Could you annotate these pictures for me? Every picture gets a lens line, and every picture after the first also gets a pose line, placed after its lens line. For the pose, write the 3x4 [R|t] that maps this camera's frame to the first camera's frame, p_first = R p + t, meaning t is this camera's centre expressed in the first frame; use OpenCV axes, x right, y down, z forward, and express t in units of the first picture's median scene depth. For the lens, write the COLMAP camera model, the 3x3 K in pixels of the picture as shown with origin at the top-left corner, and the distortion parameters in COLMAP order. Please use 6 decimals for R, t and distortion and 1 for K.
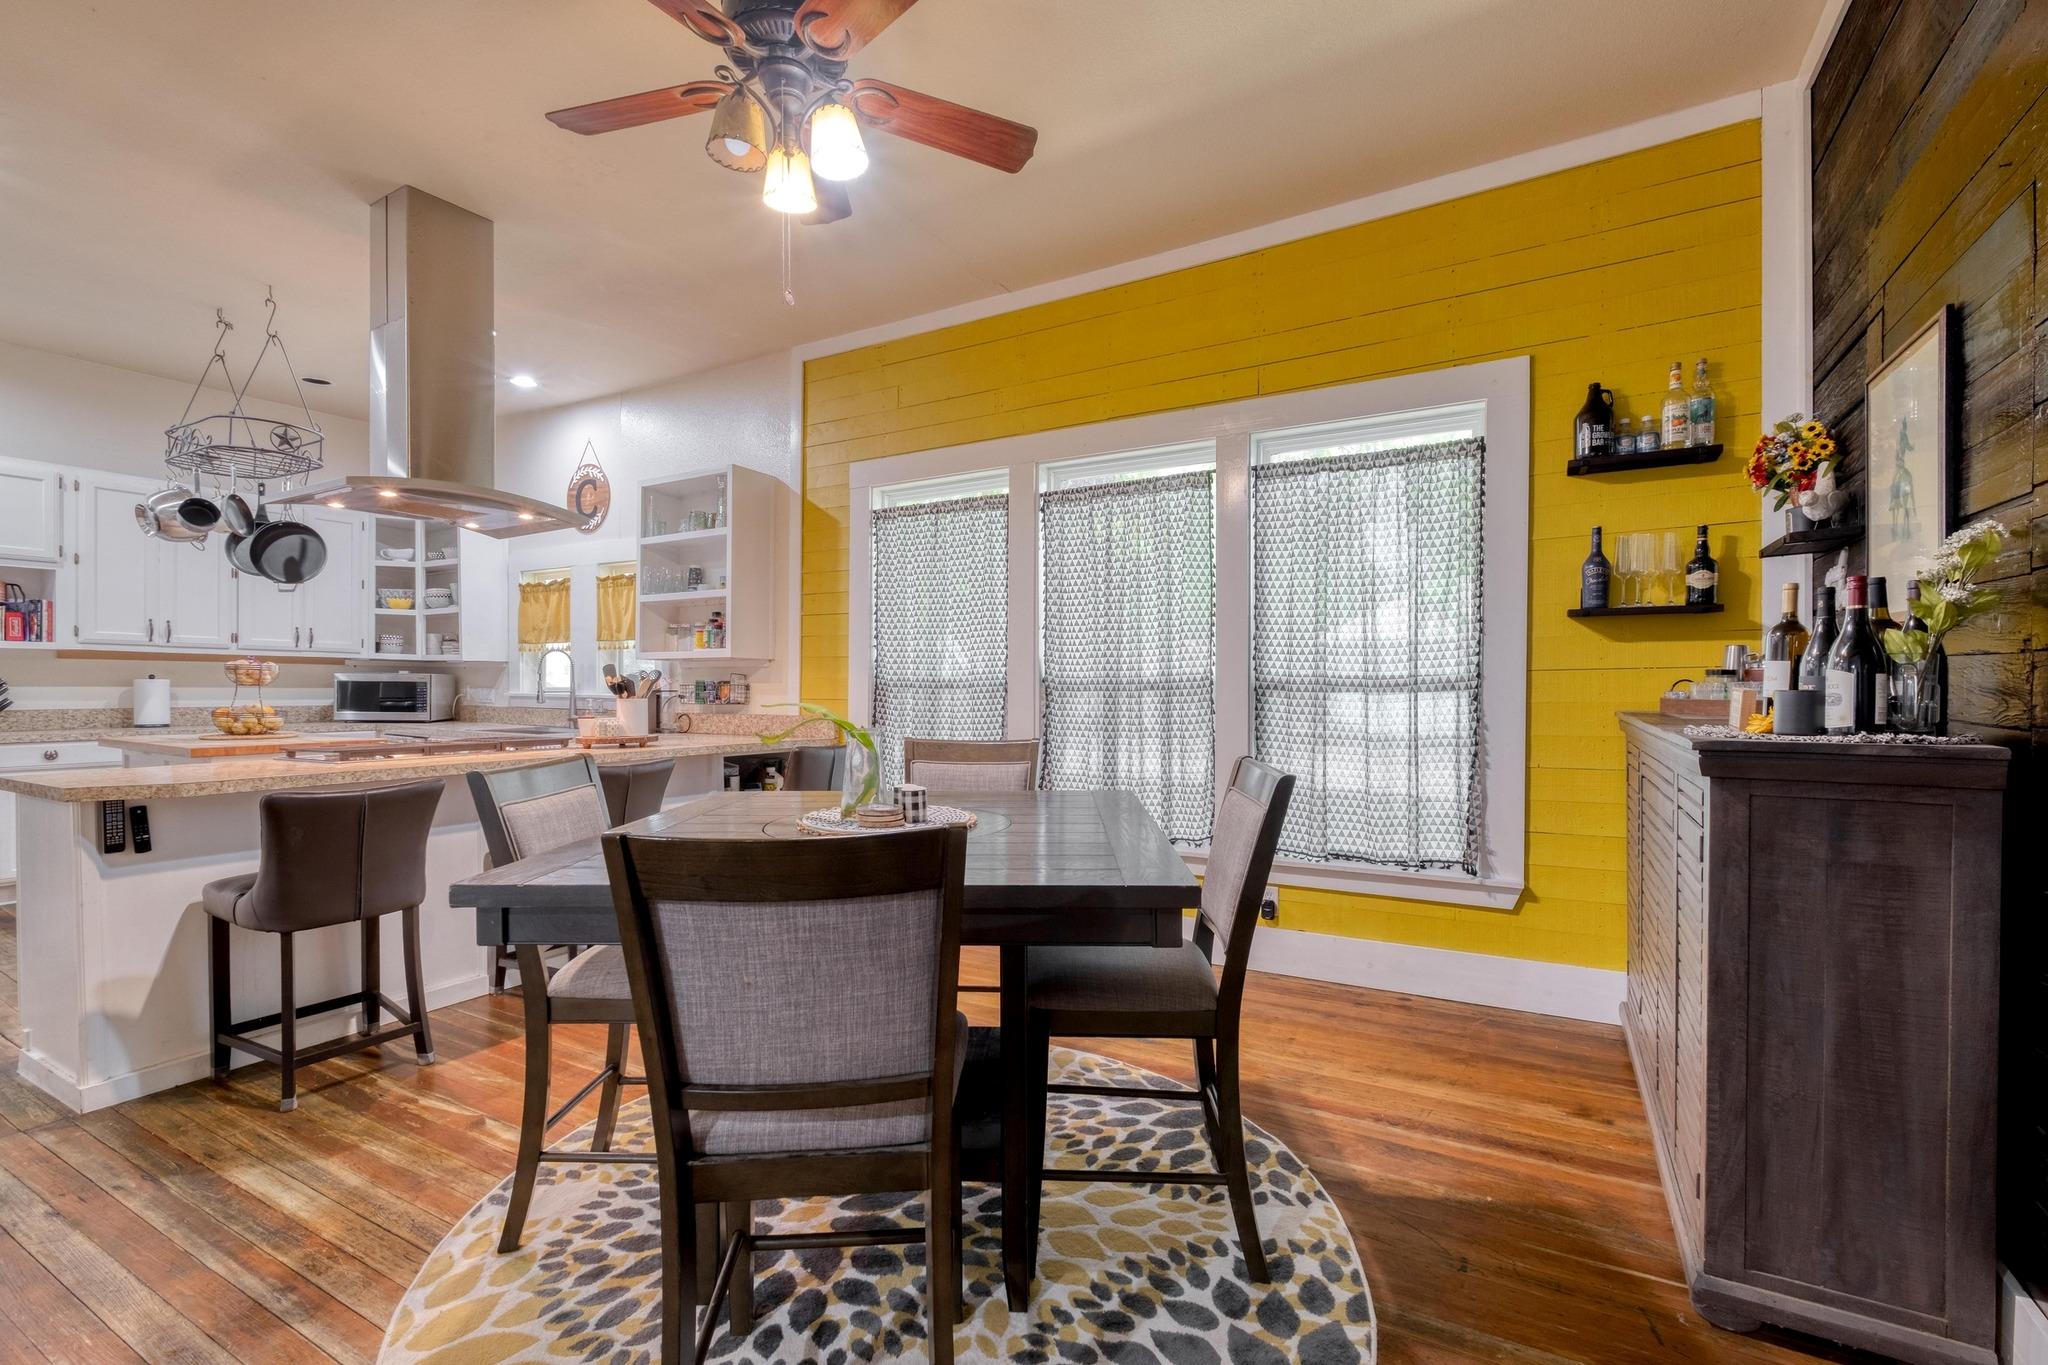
lens RADIAL K [[887.1, 0, 1020.4], [0, 887.1, 688.1], [0, 0, 1]] dist [-0.000738, -0.002191]
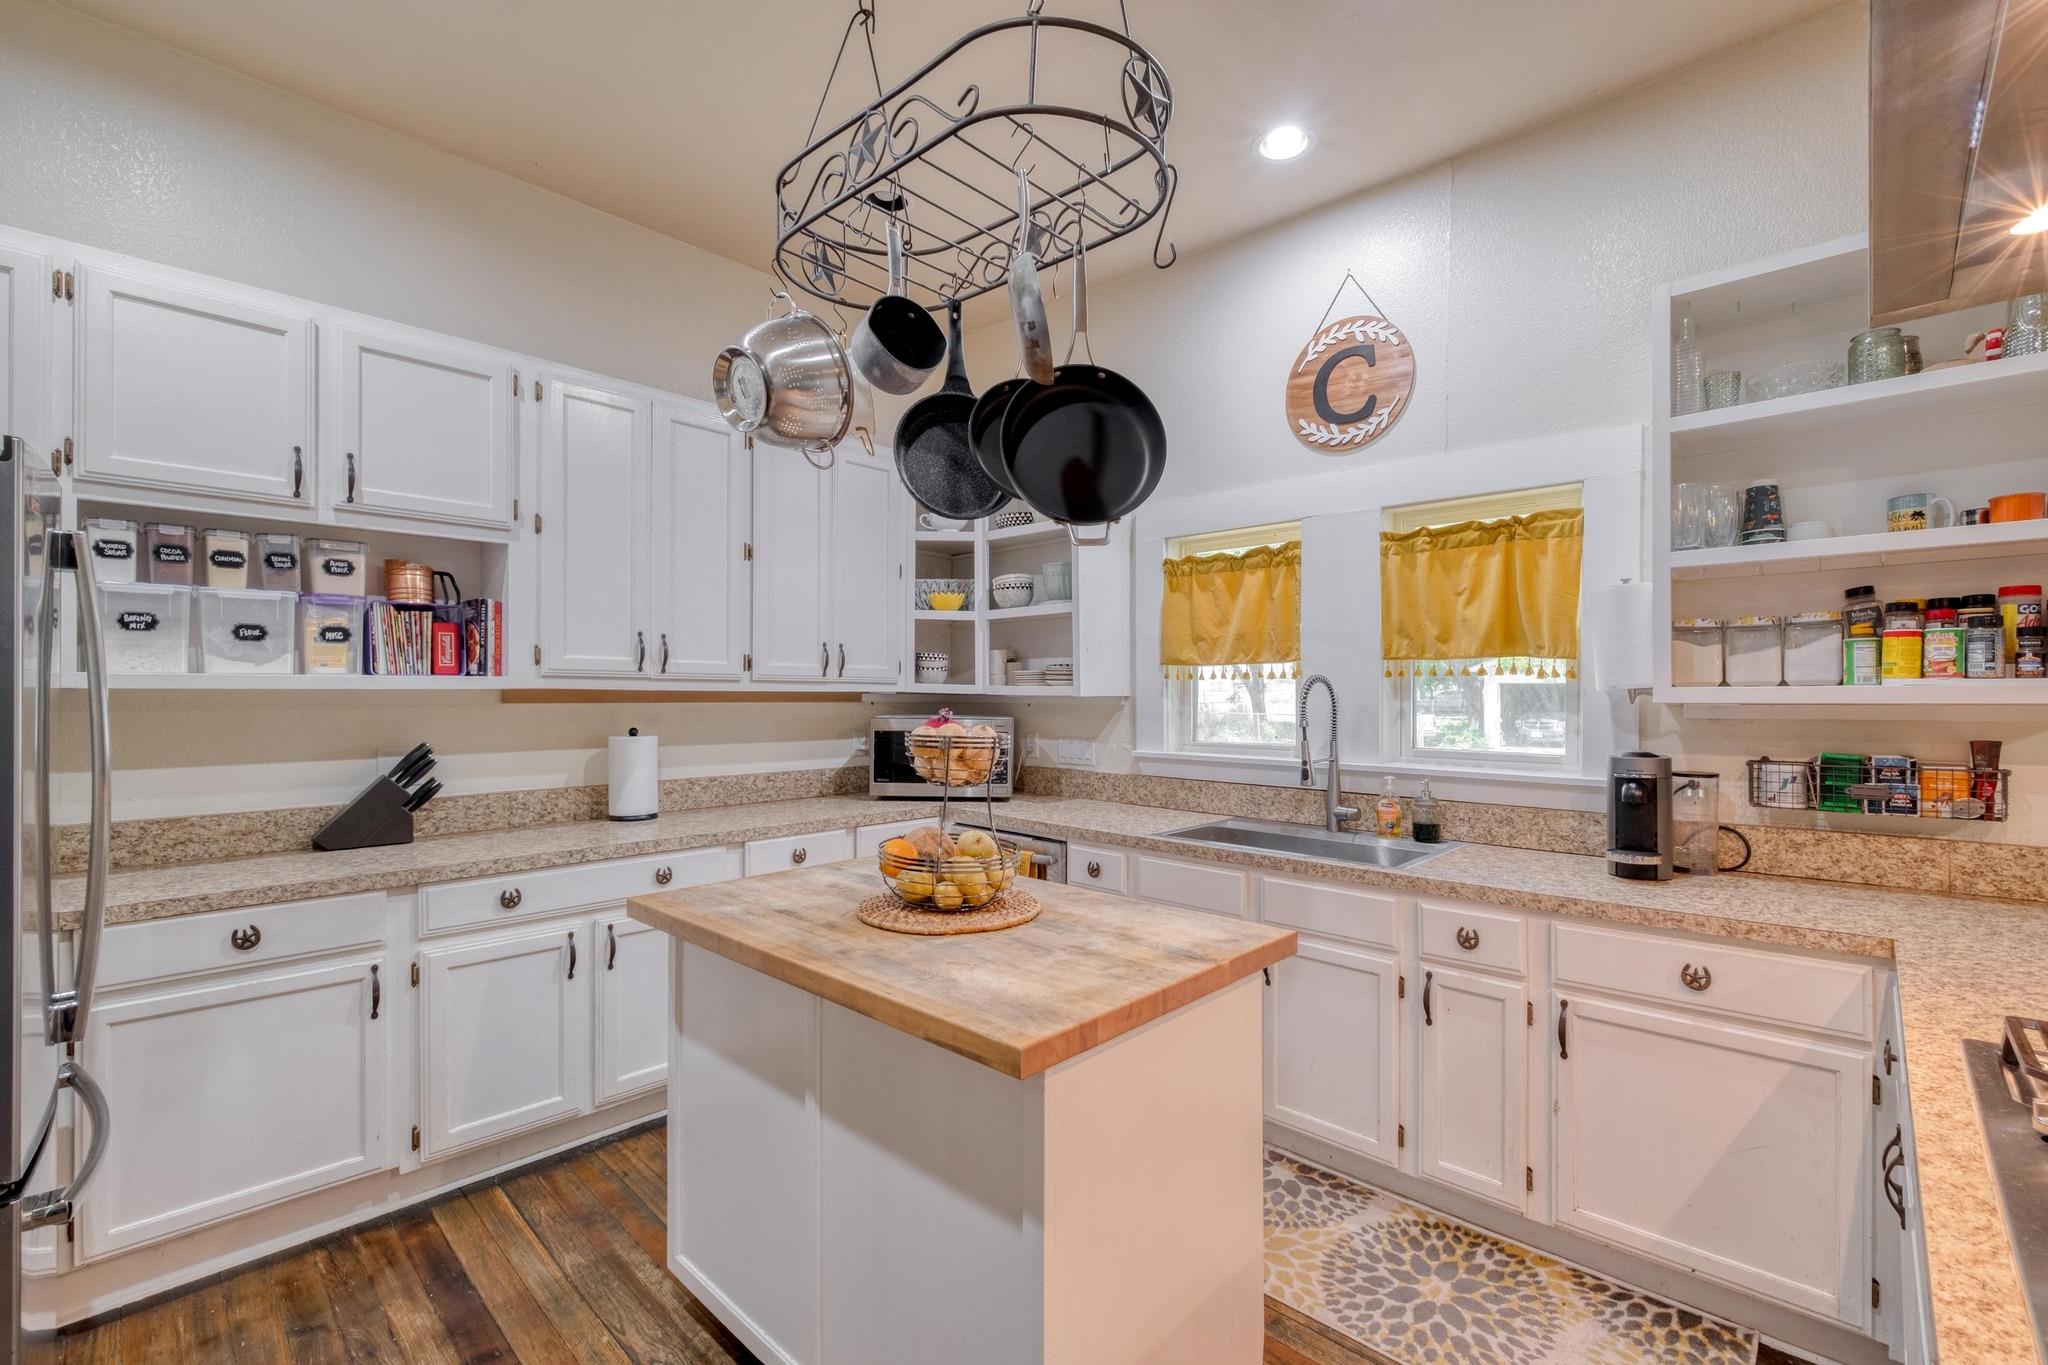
lens RADIAL K [[887.1, 0, 1027.5], [0, 887.1, 689.2], [0, 0, 1]] dist [-0.000738, -0.002191]
pose [[0.974836, -0.005121, -0.222863, -0.562186], [0.003199, 0.999955, -0.008982, -0.032457], [0.222899, 0.008043, 0.974808, 0.459939]]
